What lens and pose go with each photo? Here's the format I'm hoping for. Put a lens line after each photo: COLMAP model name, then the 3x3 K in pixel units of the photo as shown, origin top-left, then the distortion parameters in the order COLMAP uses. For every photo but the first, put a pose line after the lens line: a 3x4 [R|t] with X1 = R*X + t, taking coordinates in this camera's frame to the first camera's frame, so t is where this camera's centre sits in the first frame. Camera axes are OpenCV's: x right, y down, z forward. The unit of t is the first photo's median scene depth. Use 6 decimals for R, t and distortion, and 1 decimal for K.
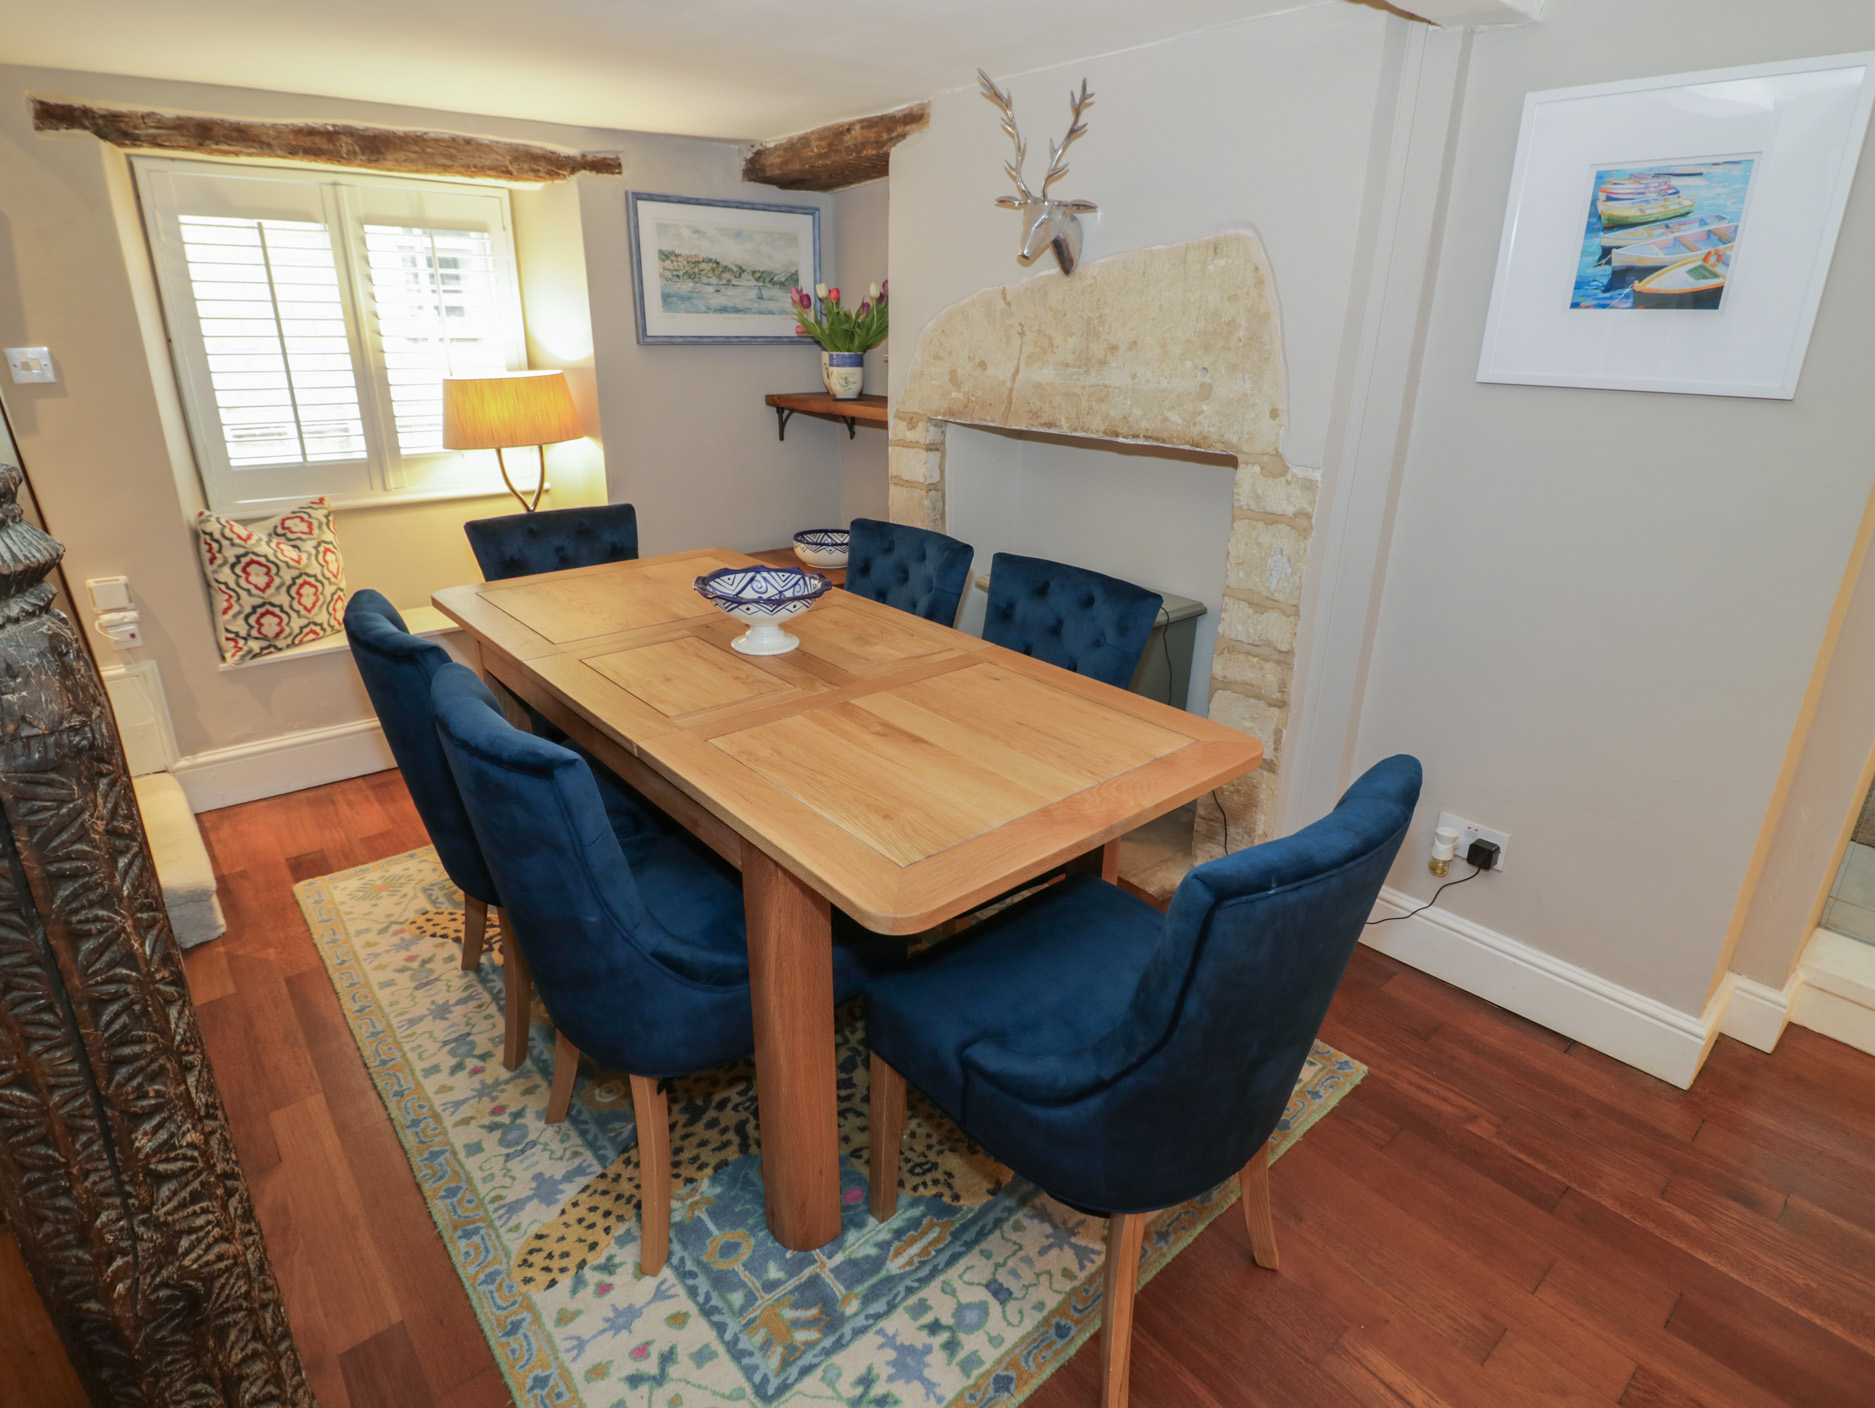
lens RADIAL K [[988.2, 0, 943.0], [0, 988.2, 691.8], [0, 0, 1]] dist [-0.013222, -0.010514]
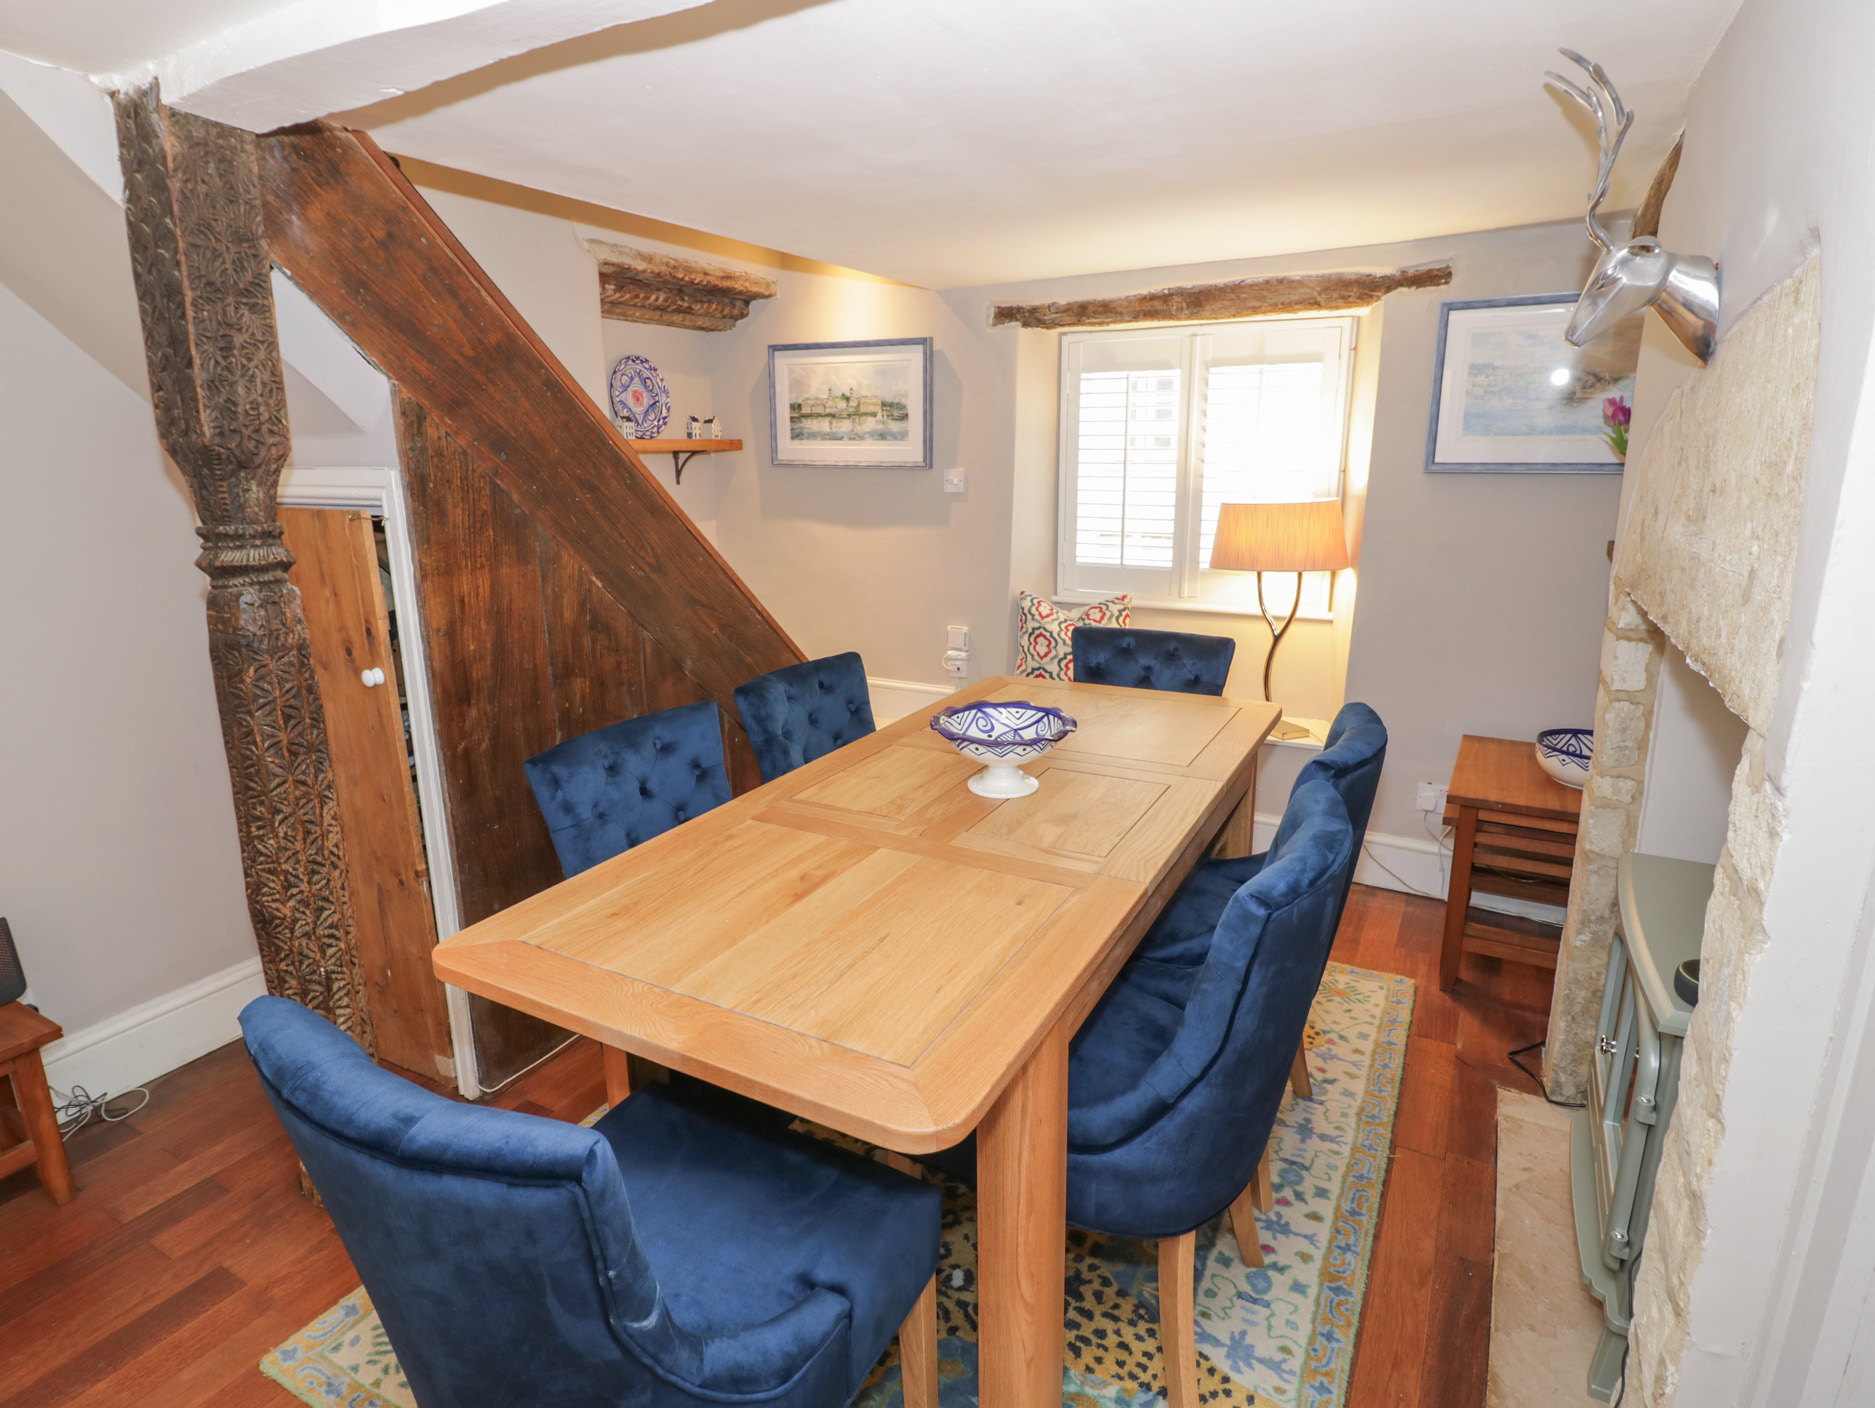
lens RADIAL K [[988.2, 0, 915.9], [0, 988.2, 689.6], [0, 0, 1]] dist [-0.013222, -0.010514]
pose [[0.330173, 0.203547, -0.921713, 0.516836], [-0.311497, 0.945267, 0.097165, -0.161550], [0.891042, 0.255029, 0.375506, 0.449765]]
